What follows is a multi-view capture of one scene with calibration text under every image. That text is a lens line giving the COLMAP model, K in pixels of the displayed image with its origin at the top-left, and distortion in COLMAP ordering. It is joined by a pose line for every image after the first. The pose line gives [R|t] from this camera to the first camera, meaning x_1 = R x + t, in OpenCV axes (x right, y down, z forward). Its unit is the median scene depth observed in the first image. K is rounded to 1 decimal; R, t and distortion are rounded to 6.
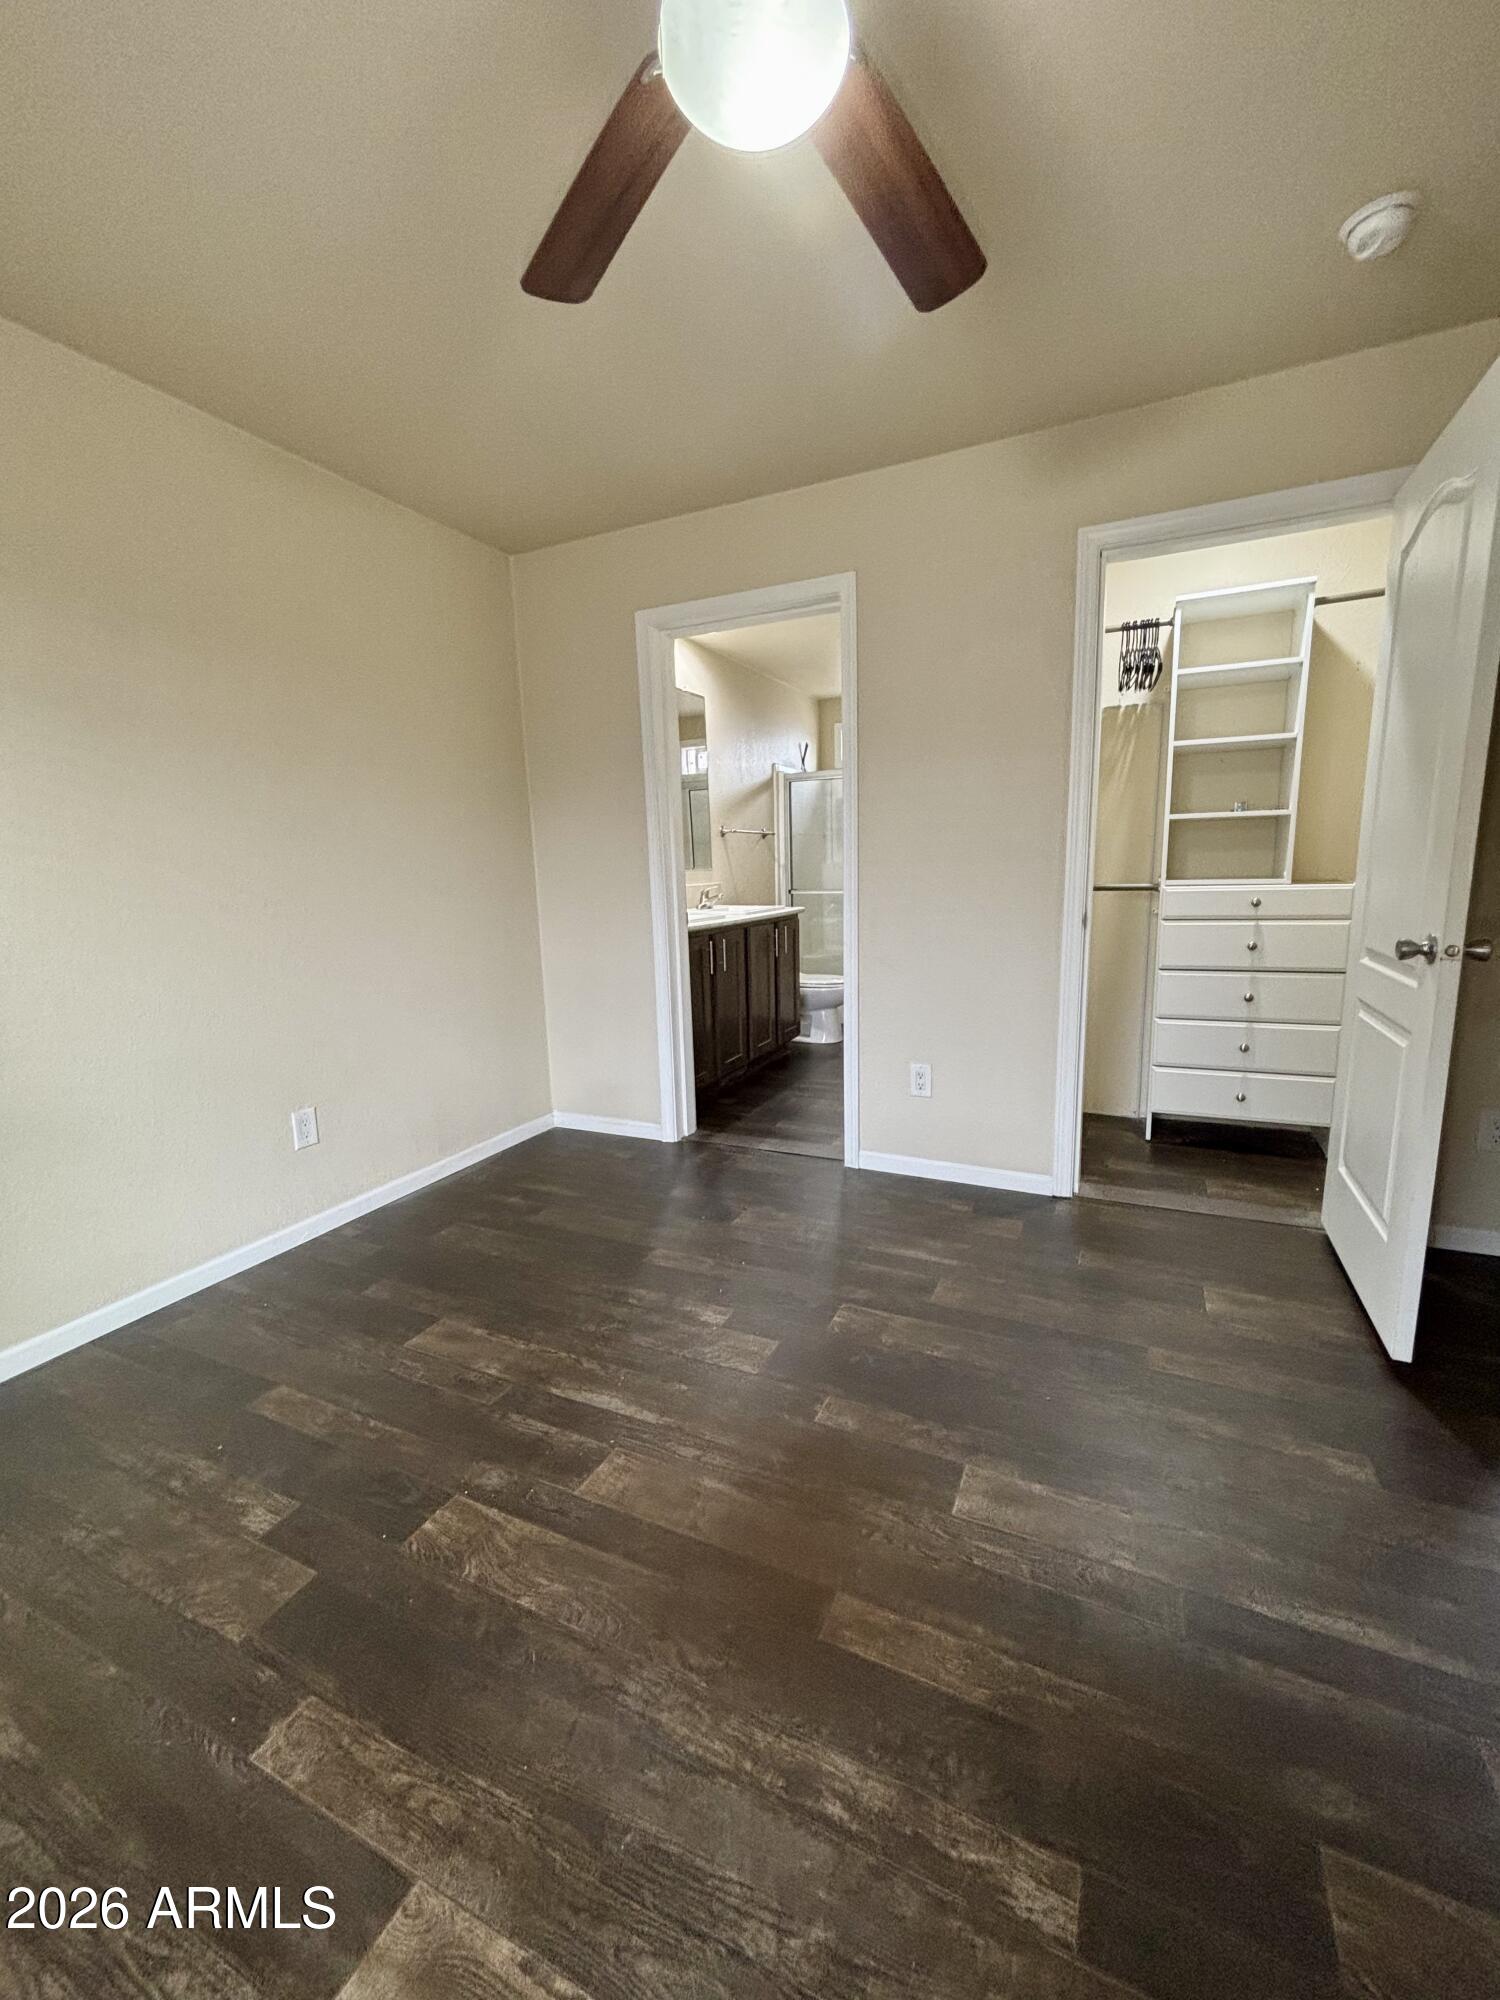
lens RADIAL K [[801.2, 0, 750.0], [0, 801.2, 1000.0], [0, 0, 1]] dist [0.001777, 0.000080]
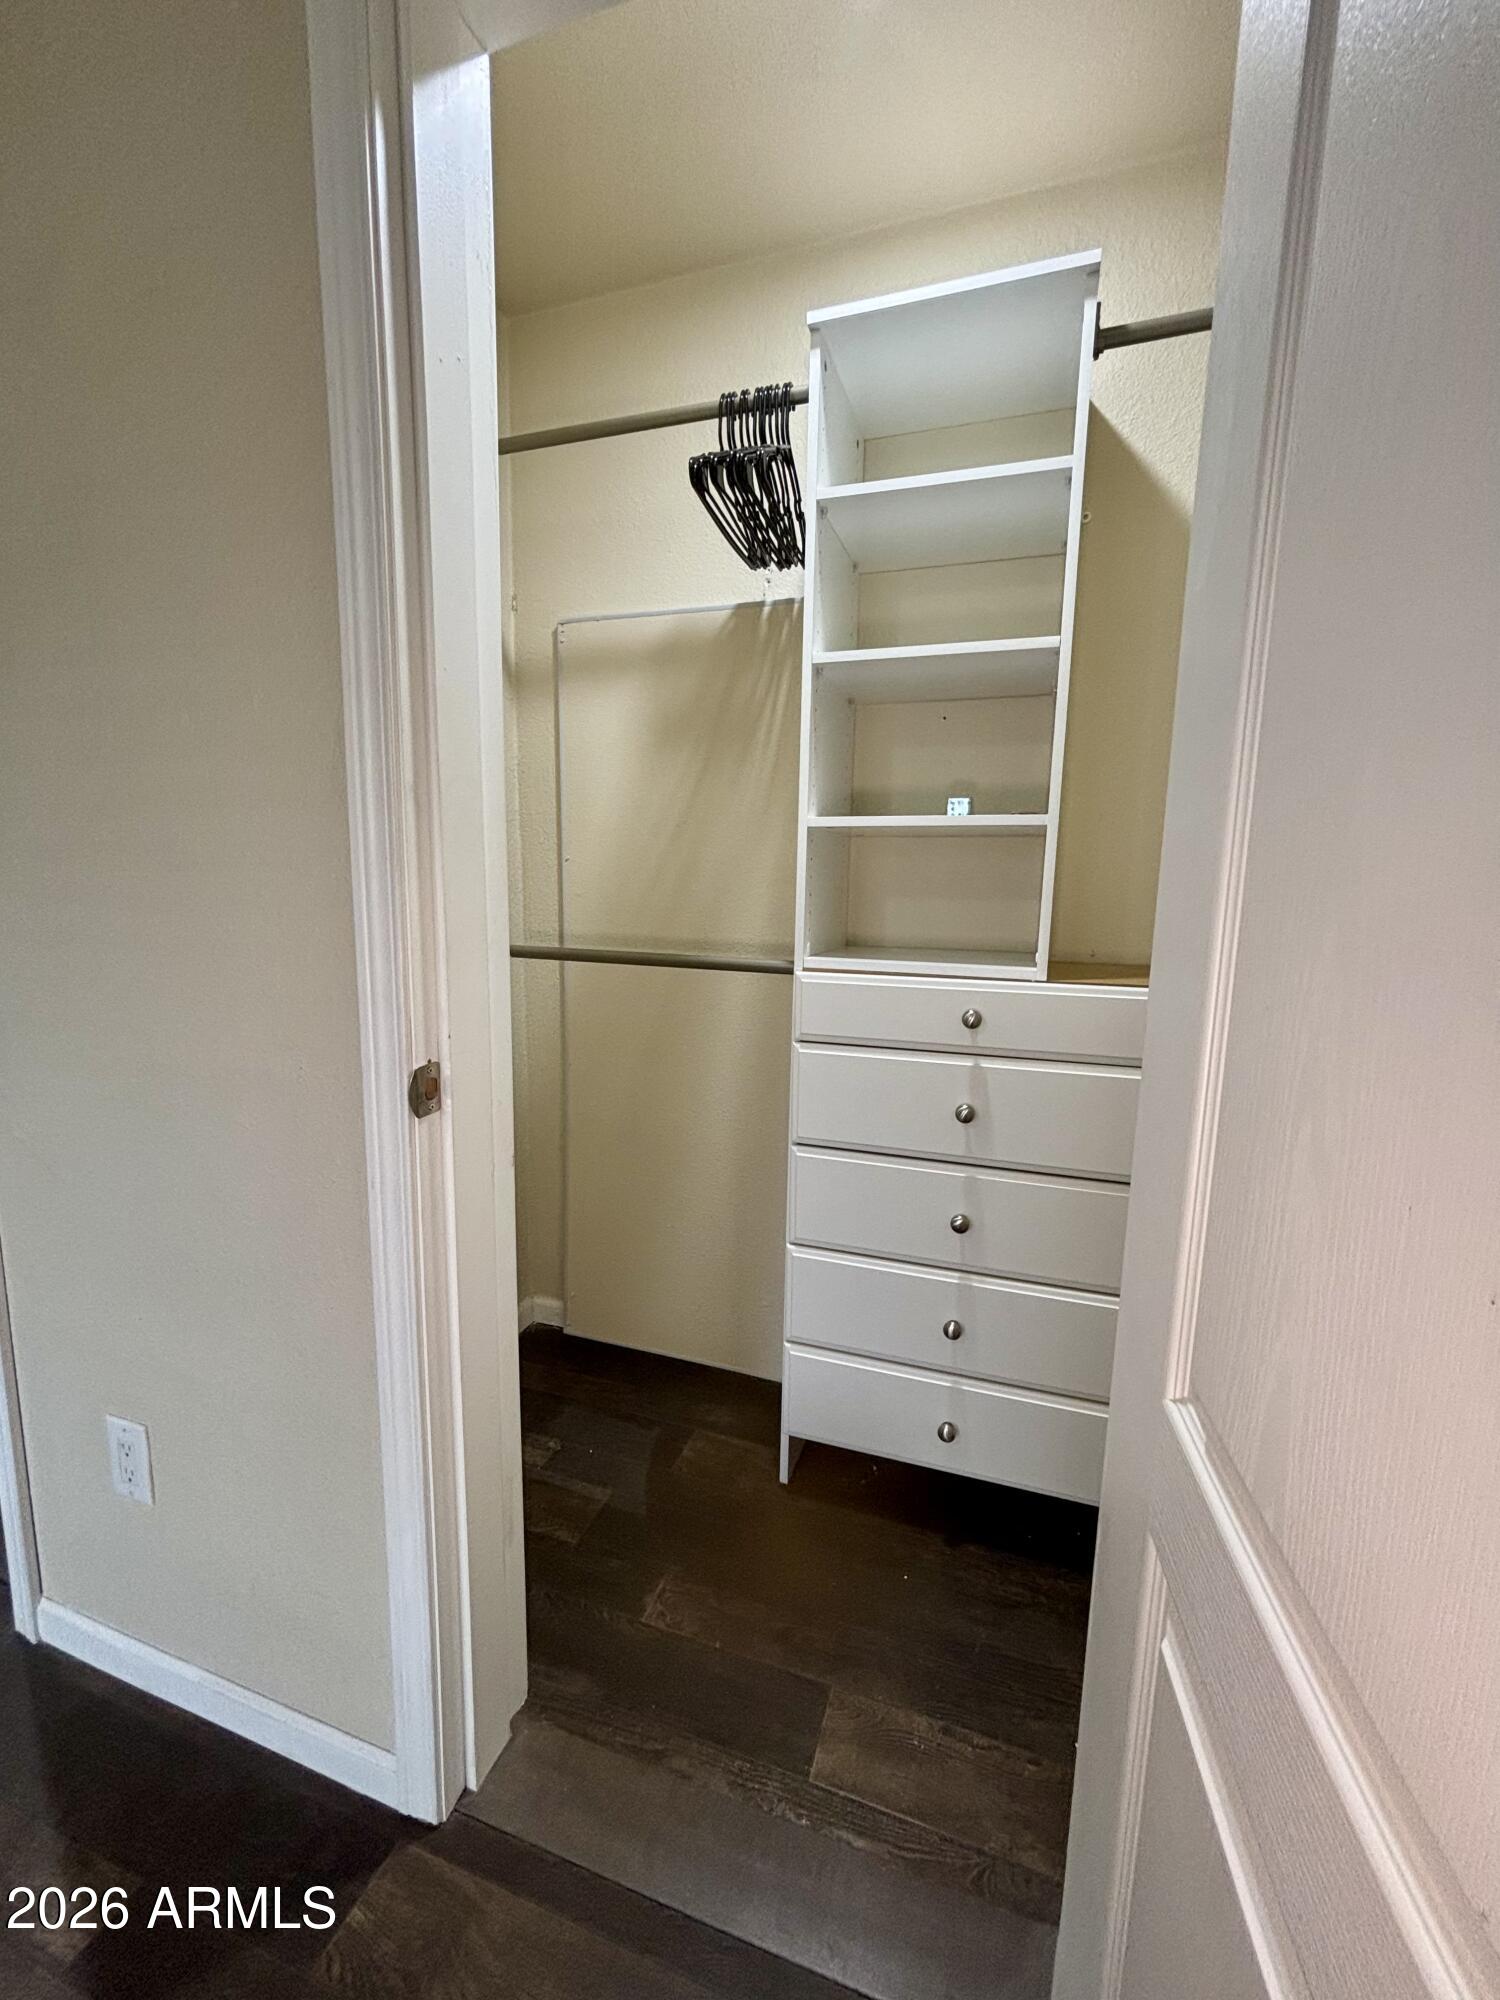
lens RADIAL K [[801.2, 0, 750.0], [0, 801.2, 1000.0], [0, 0, 1]] dist [0.001777, 0.000080]
pose [[0.993092, 0.025507, 0.114529, 0.446681], [-0.023696, 0.999572, -0.017139, -0.119047], [-0.114917, 0.014307, 0.993272, 0.557580]]
